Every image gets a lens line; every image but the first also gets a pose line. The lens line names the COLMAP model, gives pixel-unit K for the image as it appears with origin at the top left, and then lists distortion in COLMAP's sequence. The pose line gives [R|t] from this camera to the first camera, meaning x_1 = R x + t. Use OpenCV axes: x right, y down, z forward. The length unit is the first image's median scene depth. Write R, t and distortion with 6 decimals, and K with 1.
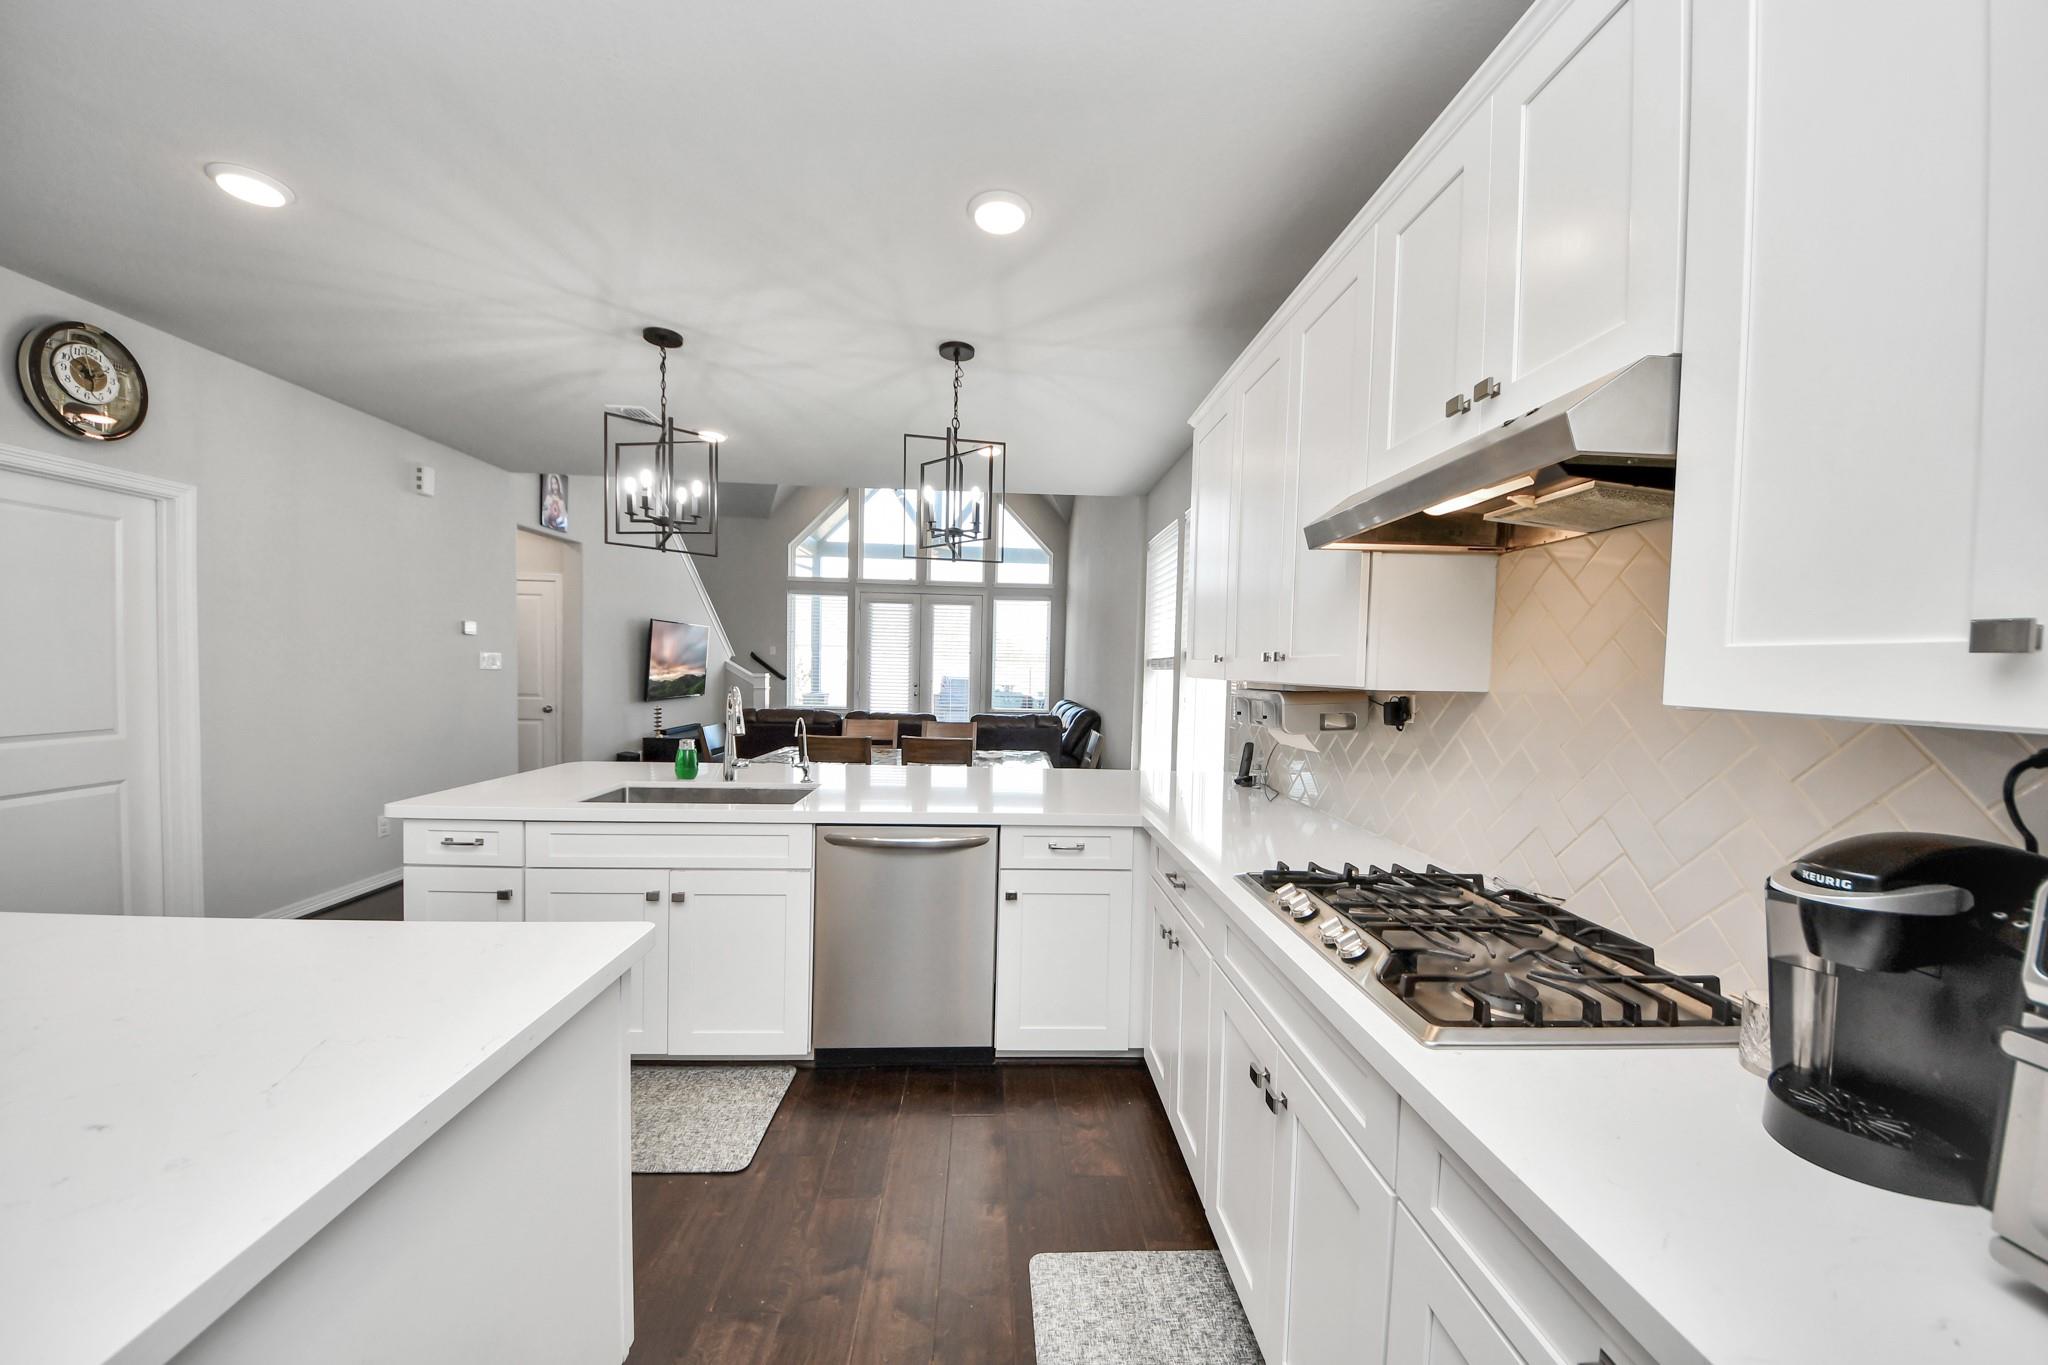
lens RADIAL K [[741.0, 0, 1020.9], [0, 741.0, 701.2], [0, 0, 1]] dist [-0.004659, -0.005289]
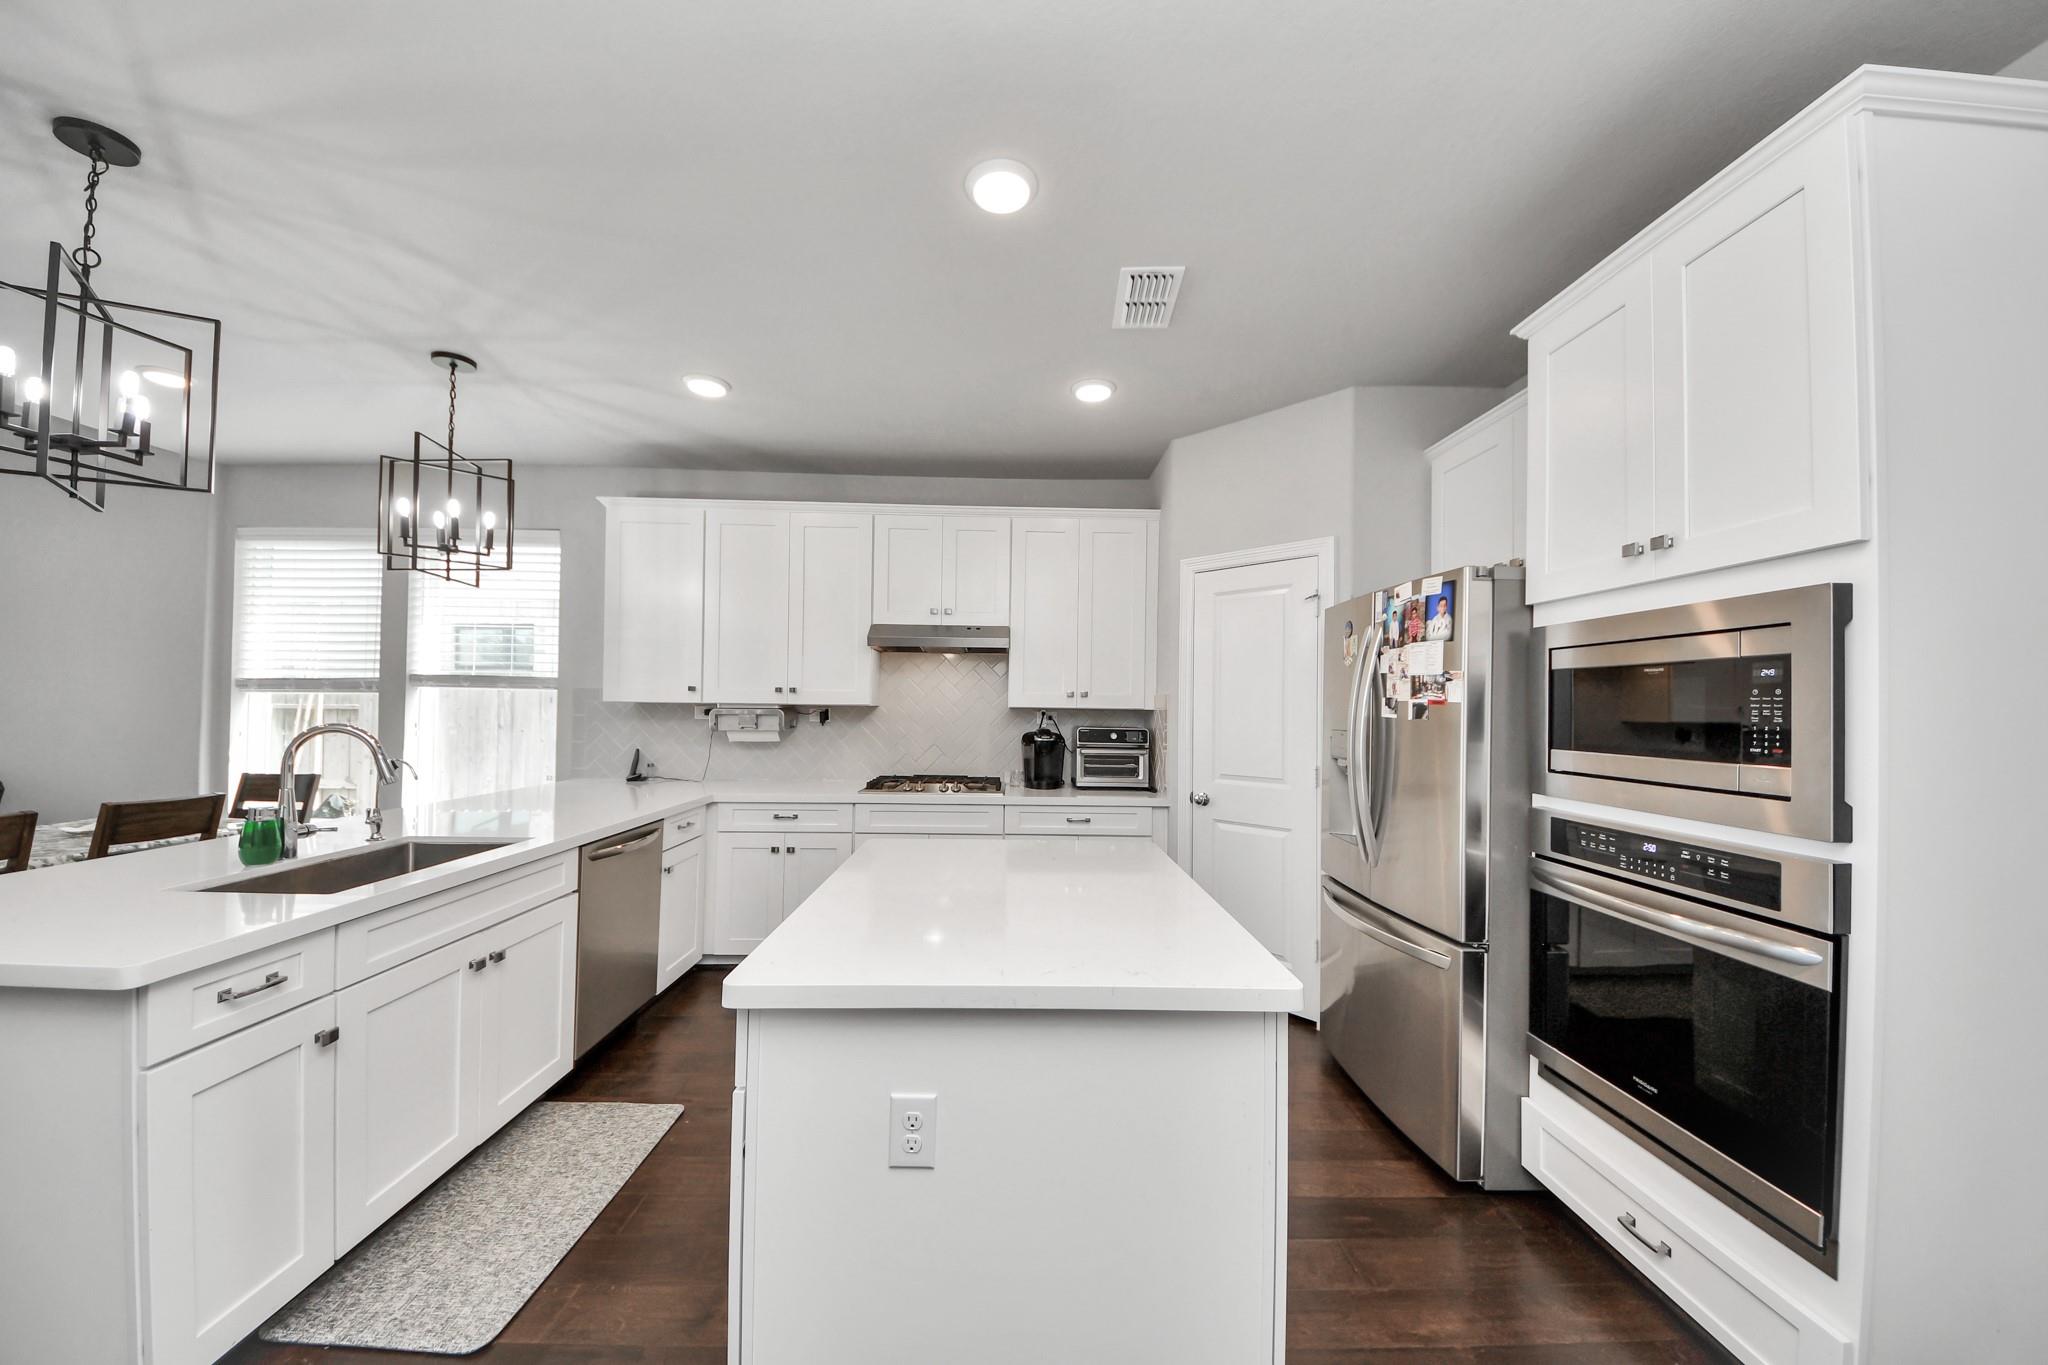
lens RADIAL K [[741.0, 0, 1034.2], [0, 741.0, 691.1], [0, 0, 1]] dist [-0.004659, -0.005289]
pose [[0.021233, -0.002239, 0.999772, -1.188723], [0.035520, 0.999368, 0.001484, -0.029738], [-0.999143, 0.035481, 0.021300, 0.289987]]
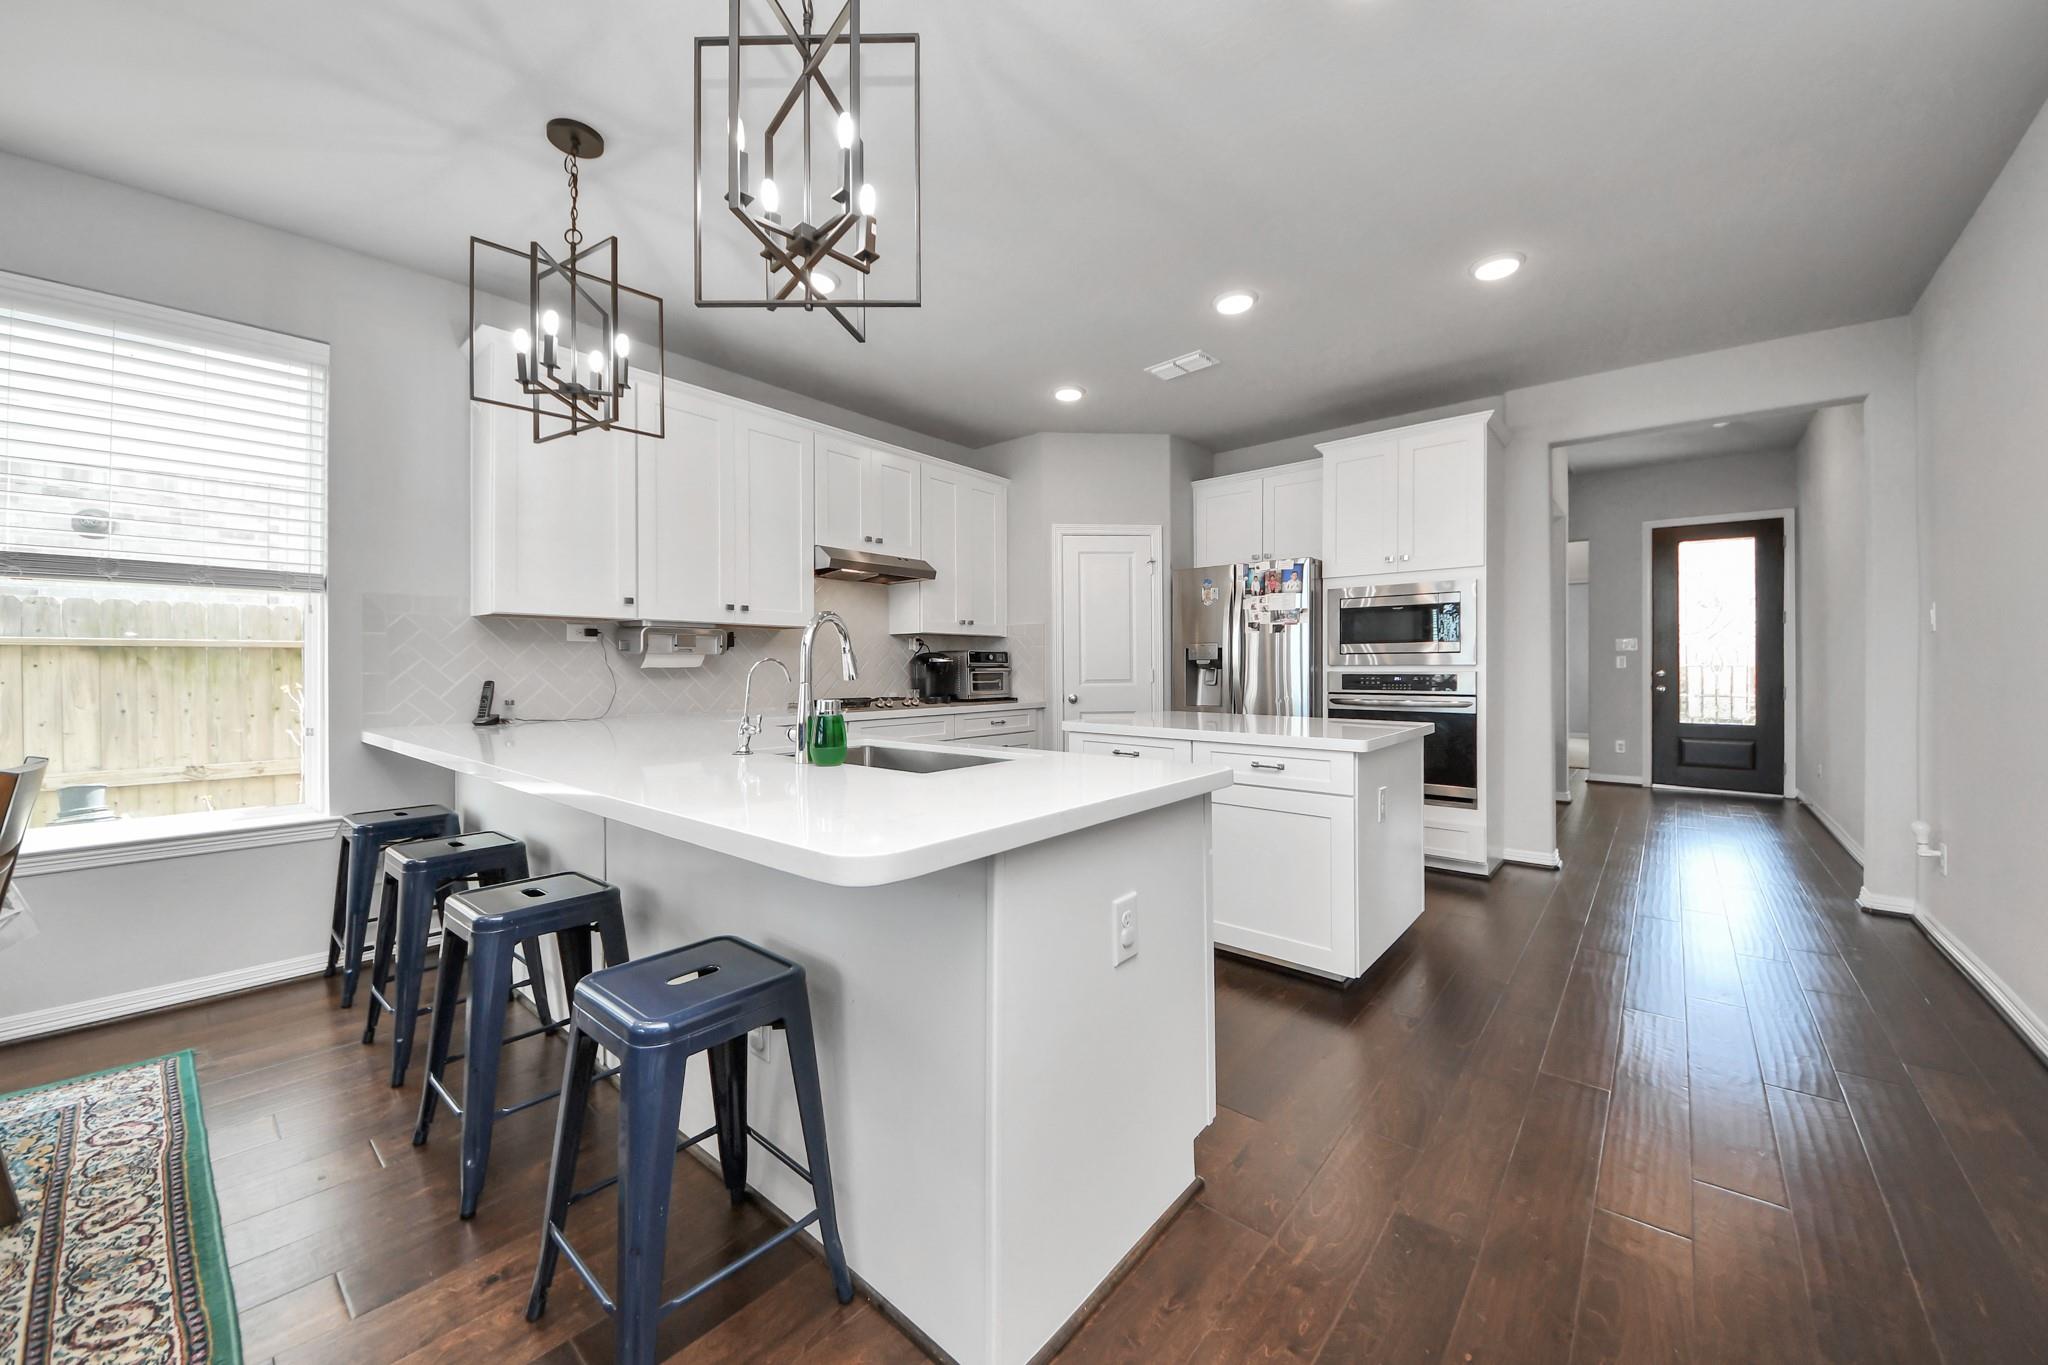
lens RADIAL K [[741.0, 0, 1074.5], [0, 741.0, 655.4], [0, 0, 1]] dist [-0.004659, -0.005289]
pose [[-0.756581, -0.008673, 0.653842, -1.060261], [0.019388, 0.999175, 0.035688, 0.003284], [-0.653612, 0.039677, -0.755789, 1.450011]]
